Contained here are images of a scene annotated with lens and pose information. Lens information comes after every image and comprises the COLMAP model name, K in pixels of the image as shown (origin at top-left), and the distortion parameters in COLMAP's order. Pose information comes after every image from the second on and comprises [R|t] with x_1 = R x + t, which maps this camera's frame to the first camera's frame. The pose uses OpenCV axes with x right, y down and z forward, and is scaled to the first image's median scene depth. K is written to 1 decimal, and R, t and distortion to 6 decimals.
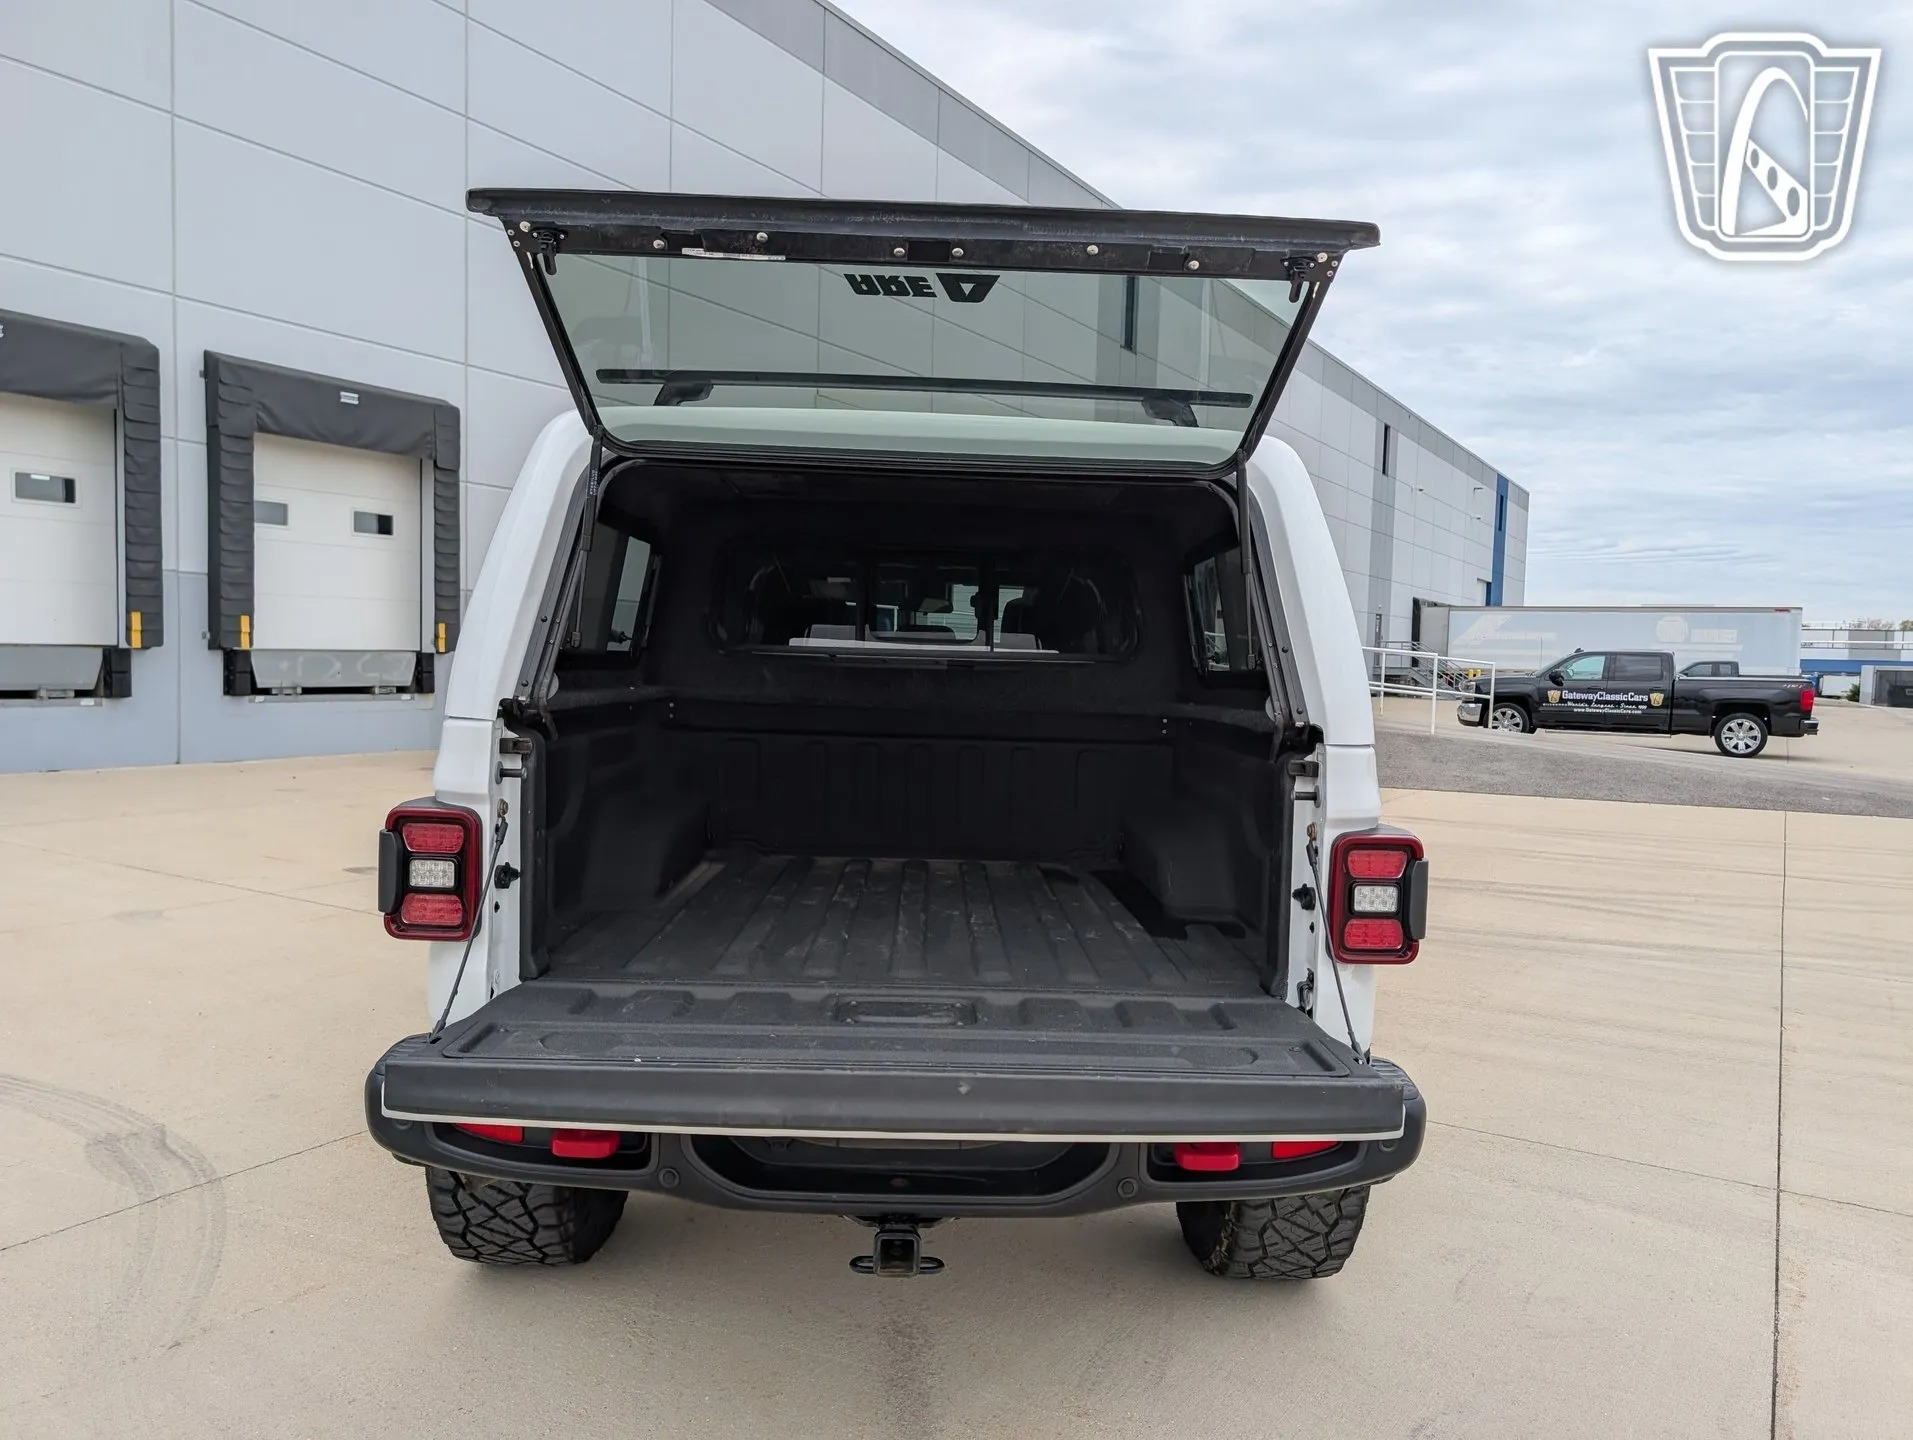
lens RADIAL K [[1379.8, 0, 969.5], [0, 1379.8, 726.1], [0, 0, 1]] dist [0.018547, -0.010754]
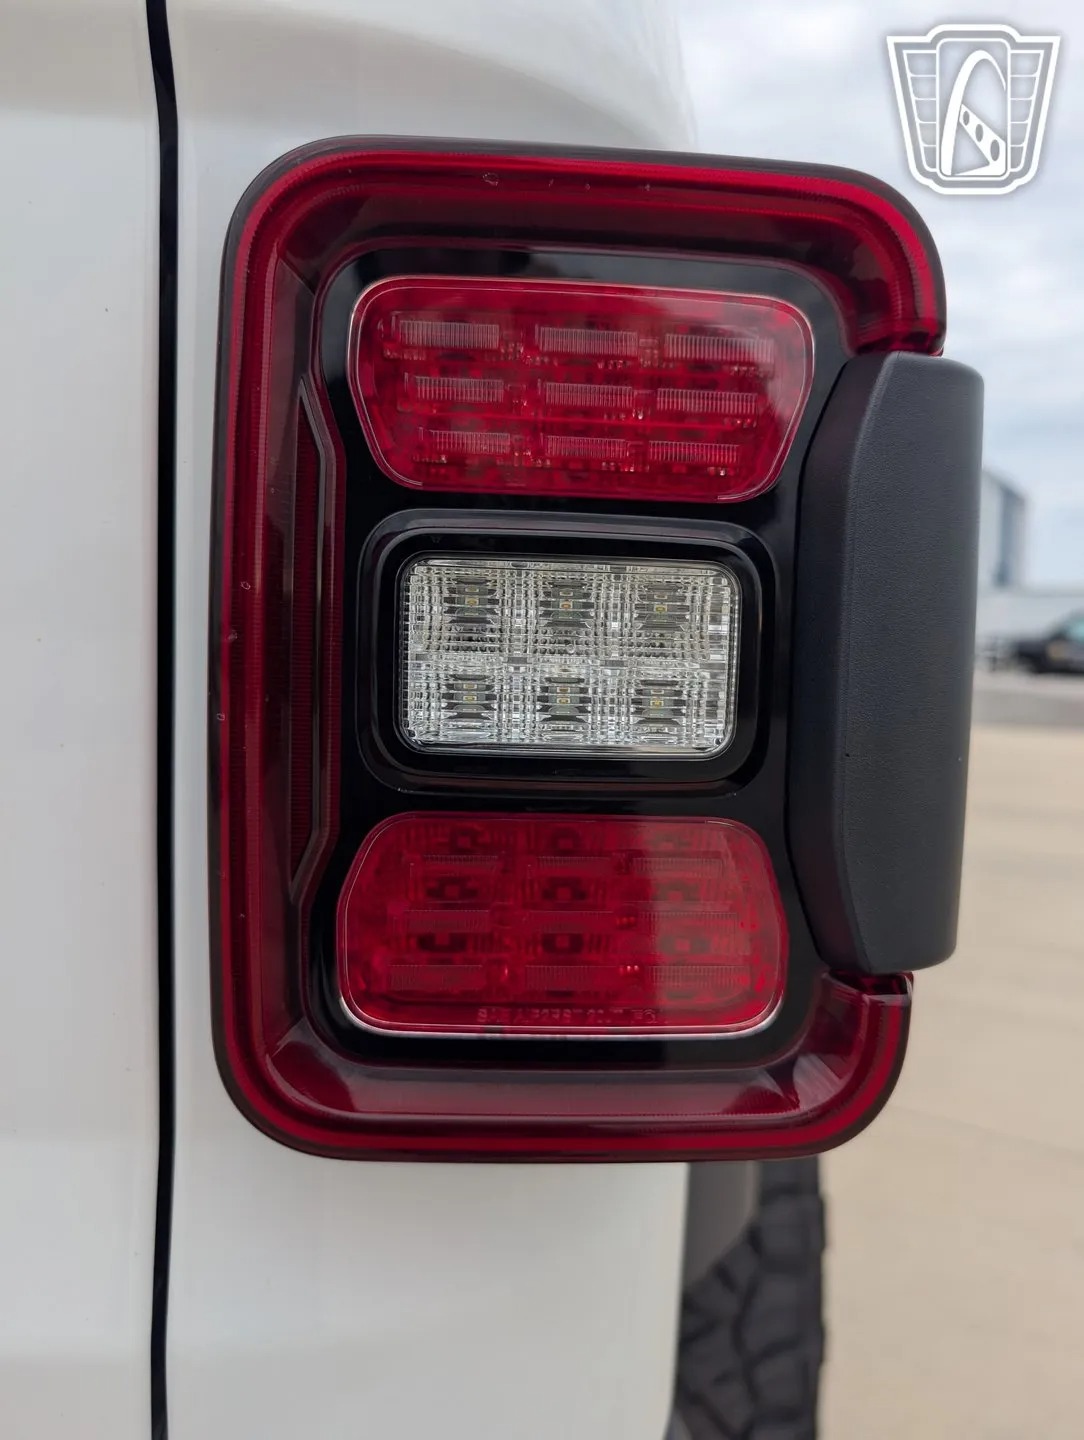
lens RADIAL K [[1038.6, 0, 542.2], [0, 1038.6, 711.1], [0, 0, 1]] dist [0.018547, -0.010754]
pose [[0.998654, -0.001085, -0.051852, 0.050759], [0.001975, 0.999852, 0.017116, 0.021960], [0.051826, -0.017195, 0.998508, 0.154769]]
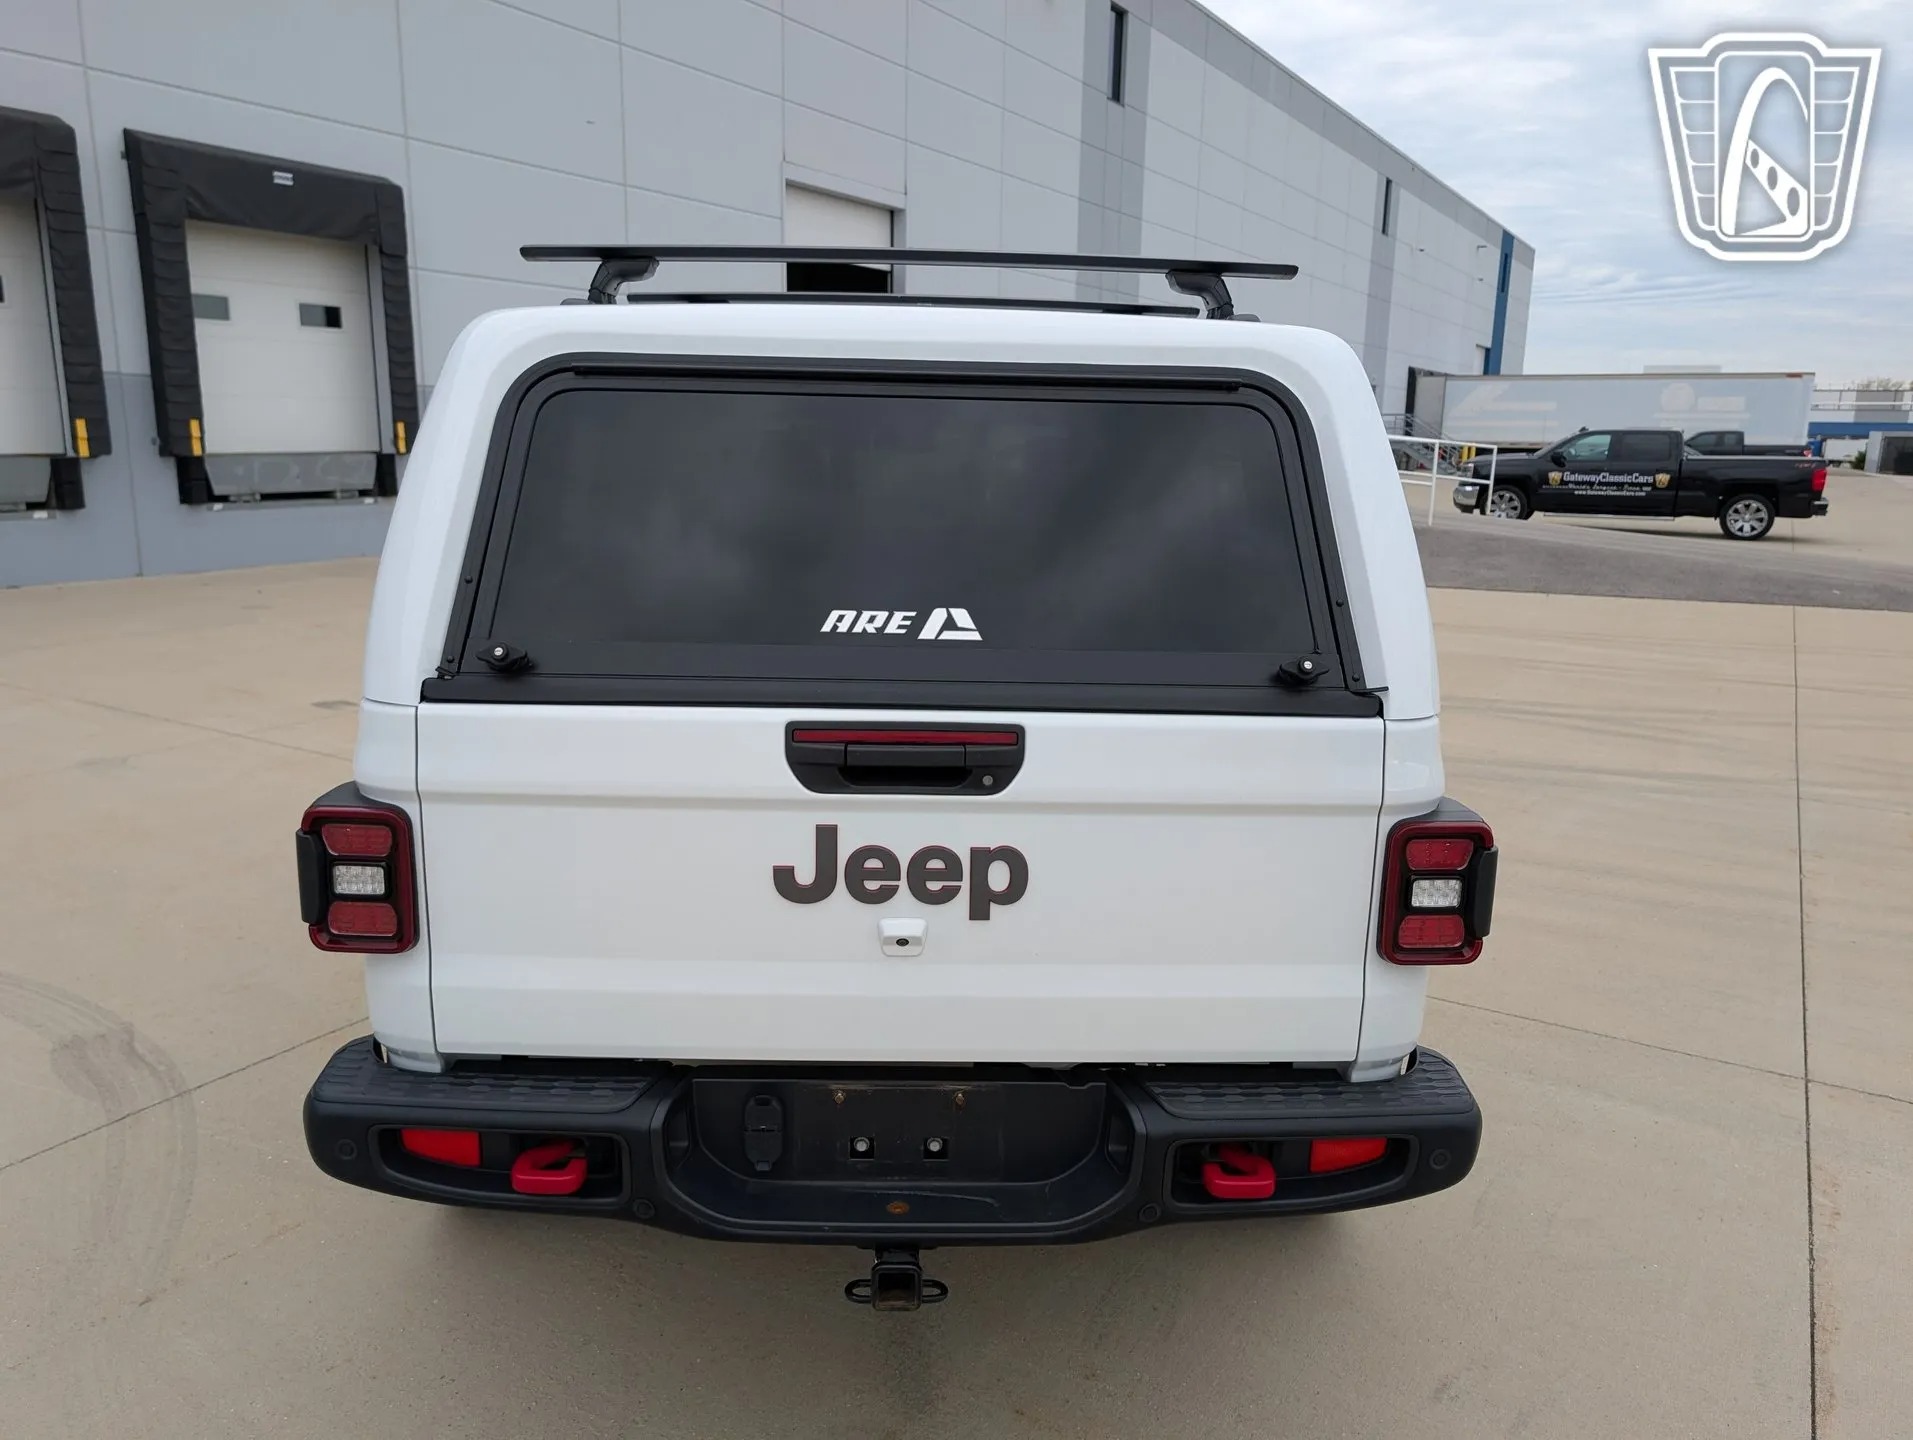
lens RADIAL K [[1382.7, 0, 937.3], [0, 1382.7, 716.9], [0, 0, 1]] dist [0.018025, -0.013387]
pose [[0.999899, -0.010530, -0.009530, -0.002129], [0.011882, 0.987804, 0.155247, -0.021531], [0.007779, -0.155345, 0.987830, 0.025382]]
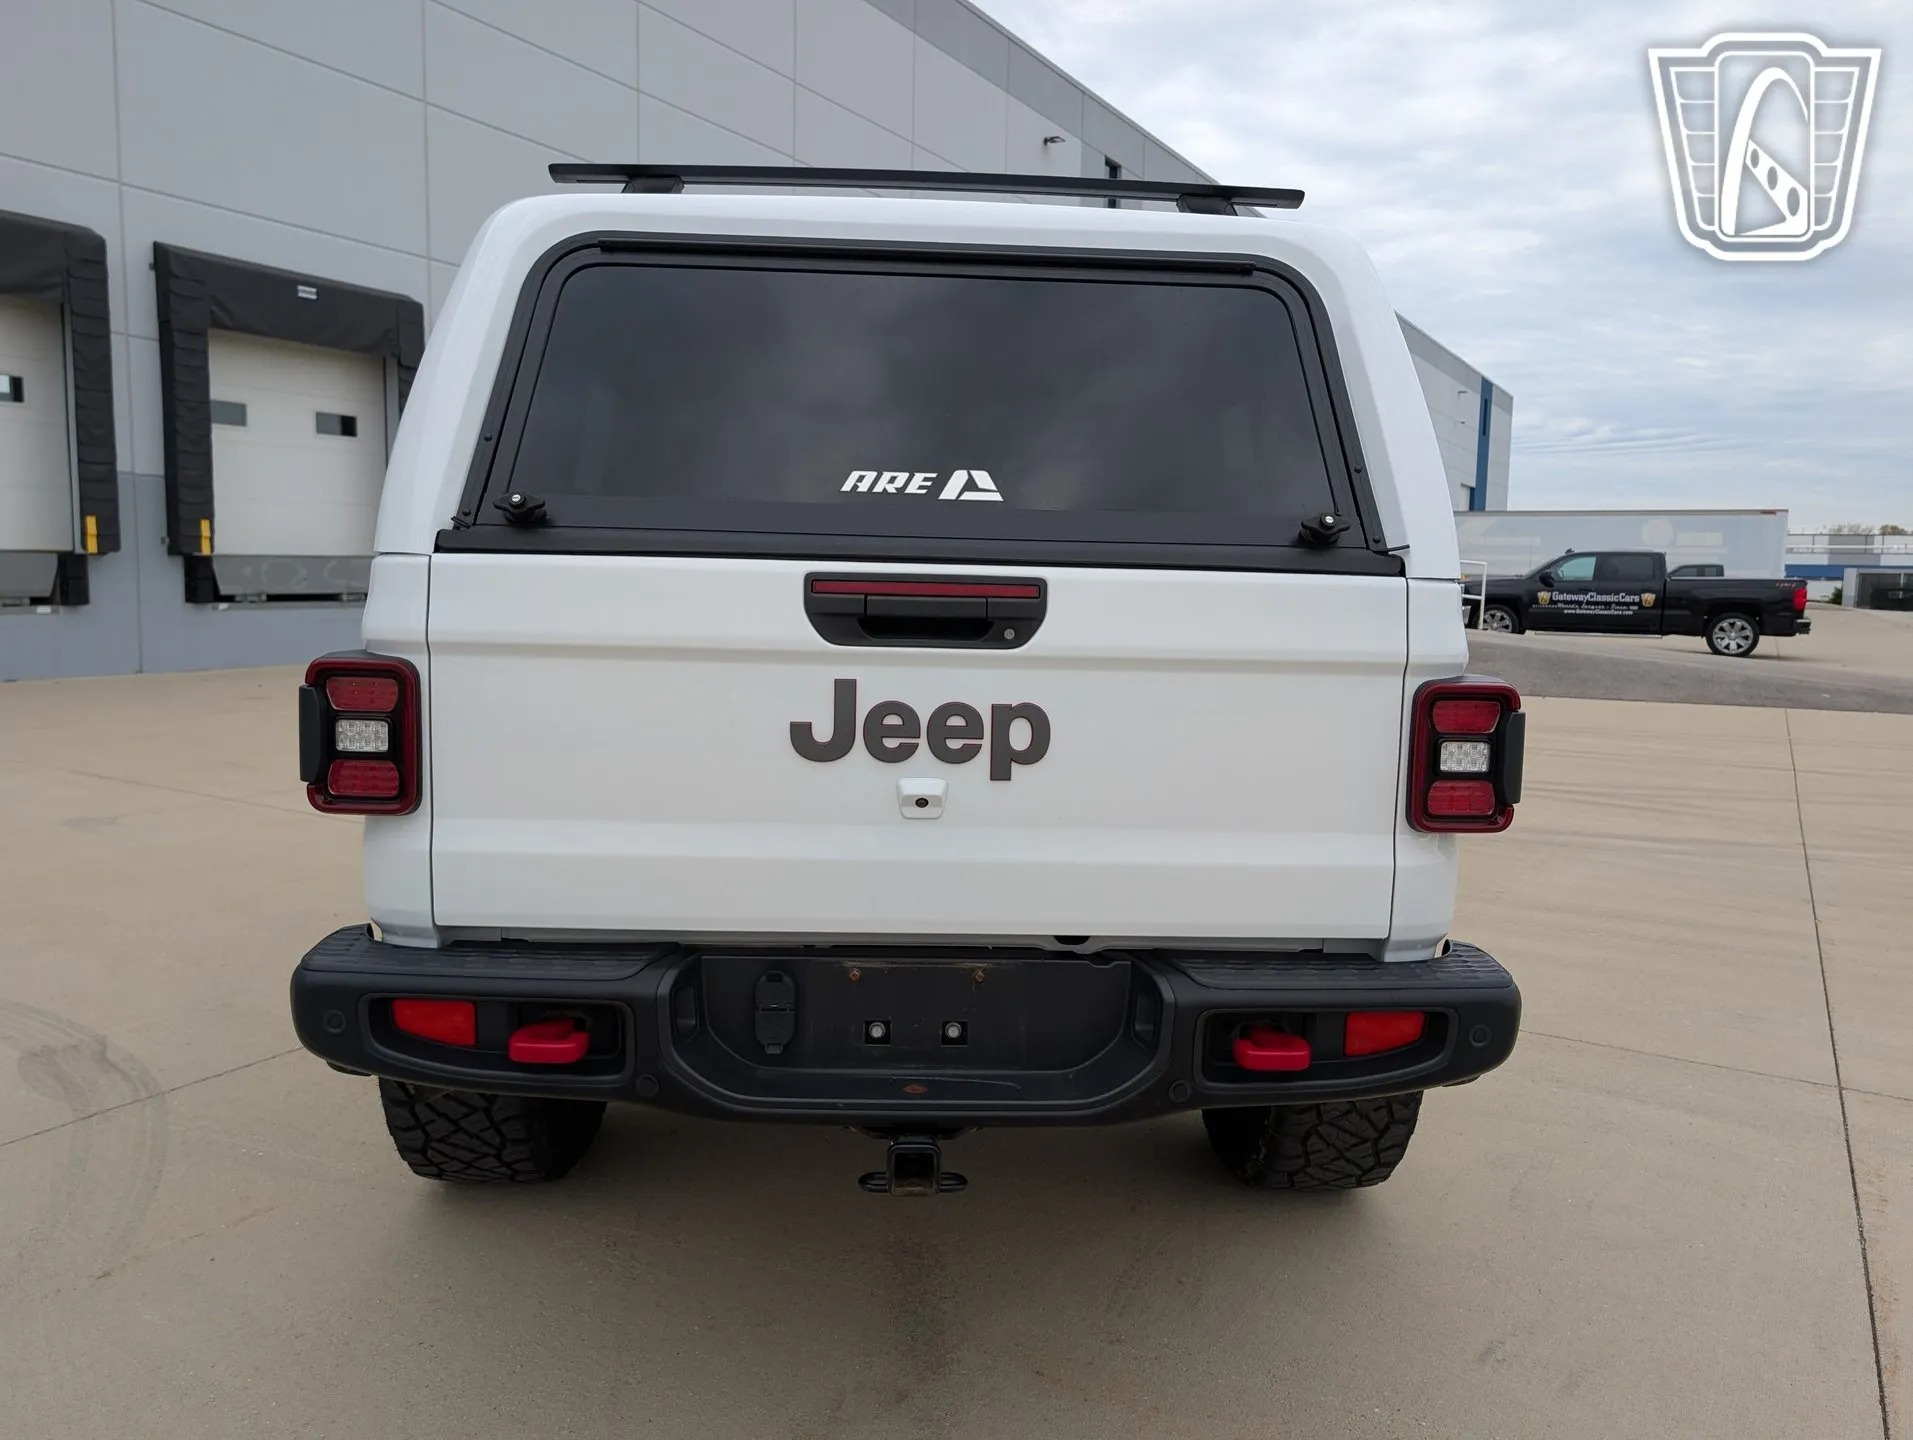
lens RADIAL K [[1379.8, 0, 959.7], [0, 1379.8, 699.4], [0, 0, 1]] dist [0.018547, -0.010754]
pose [[0.999935, -0.008235, 0.007831, -0.004624], [0.007887, 0.999026, 0.043414, 0.008431], [-0.008181, -0.043349, 0.999026, 0.024816]]
